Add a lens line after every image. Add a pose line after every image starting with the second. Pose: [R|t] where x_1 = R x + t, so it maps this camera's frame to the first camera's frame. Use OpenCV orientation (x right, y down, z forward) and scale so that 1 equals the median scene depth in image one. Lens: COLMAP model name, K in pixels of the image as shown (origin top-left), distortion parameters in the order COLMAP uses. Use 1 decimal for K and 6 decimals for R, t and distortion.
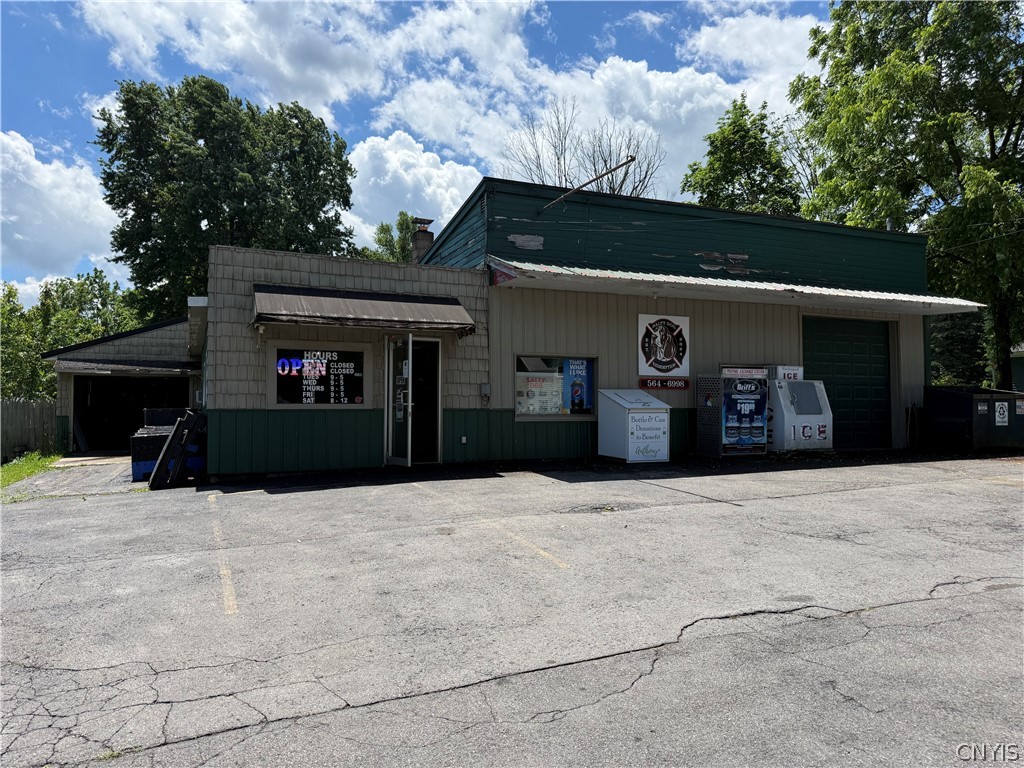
lens RADIAL K [[734.7, 0, 512.0], [0, 734.7, 384.0], [0, 0, 1]] dist [0.074350, -0.098691]
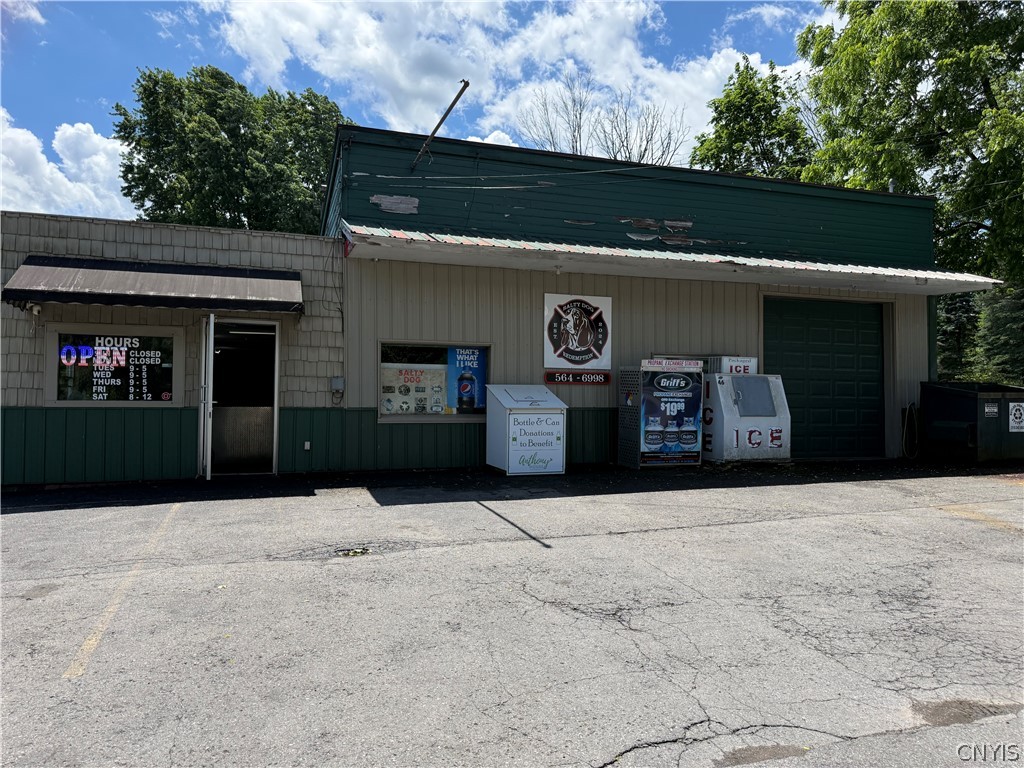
lens RADIAL K [[682.1, 0, 585.2], [0, 682.1, 384.3], [0, 0, 1]] dist [0.083042, -0.105992]
pose [[0.996098, 0.004074, -0.088162, 0.284178], [-0.003357, 0.999960, 0.008274, 0.000354], [0.088192, -0.007946, 0.996072, 0.241082]]
